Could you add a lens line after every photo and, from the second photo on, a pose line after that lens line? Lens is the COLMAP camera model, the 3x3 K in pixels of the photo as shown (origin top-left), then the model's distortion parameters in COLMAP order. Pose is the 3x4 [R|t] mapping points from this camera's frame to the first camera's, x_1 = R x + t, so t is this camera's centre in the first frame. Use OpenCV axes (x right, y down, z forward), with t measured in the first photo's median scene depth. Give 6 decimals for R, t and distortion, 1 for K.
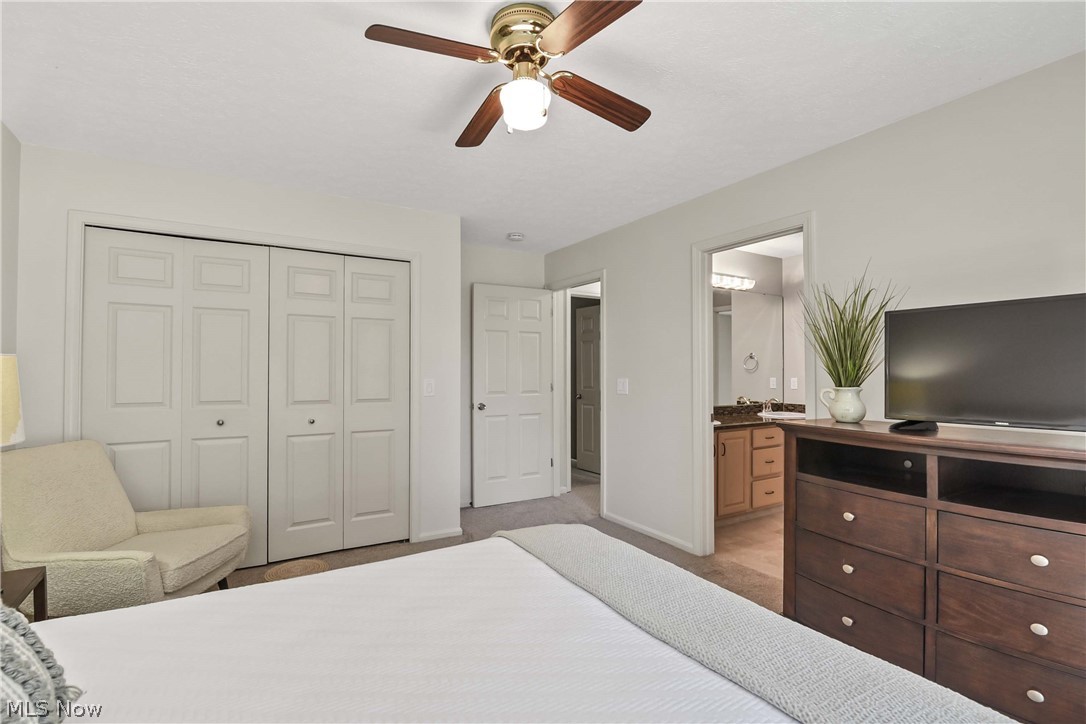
lens RADIAL K [[496.0, 0, 545.4], [0, 496.0, 369.9], [0, 0, 1]] dist [-0.000778, -0.011059]
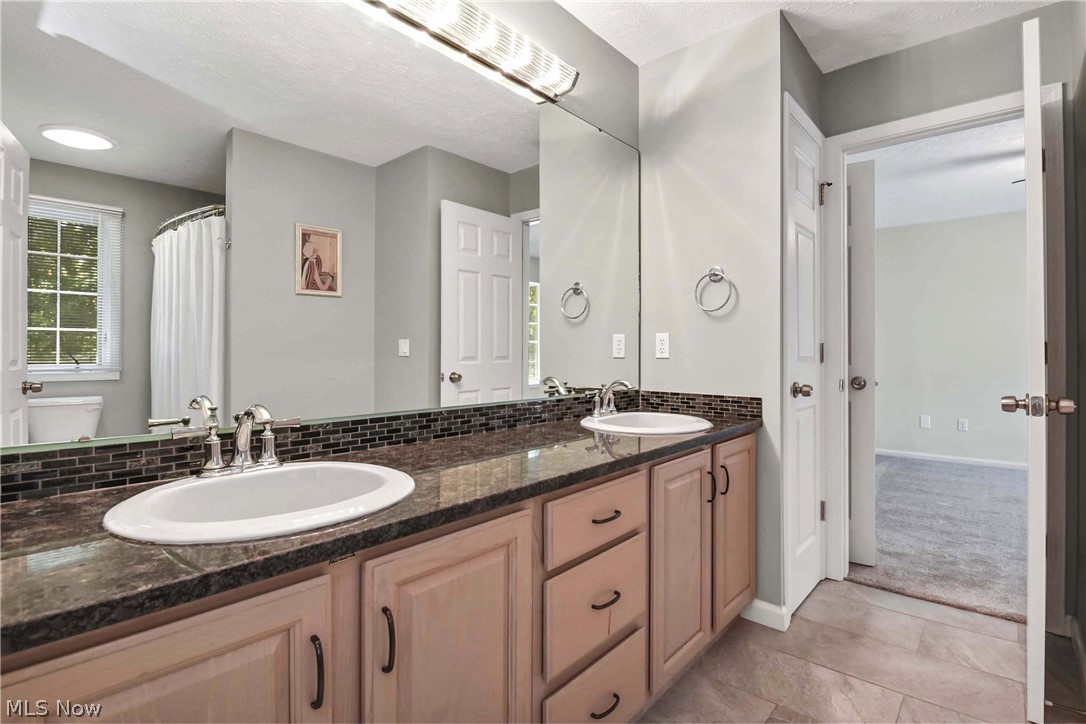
lens RADIAL K [[496.0, 0, 545.4], [0, 496.0, 369.9], [0, 0, 1]] dist [-0.000778, -0.011059]
pose [[0.961146, -0.013041, 0.275733, 0.287931], [0.001369, 0.999096, 0.042483, 0.031177], [-0.276038, -0.040455, 0.960295, 0.621744]]
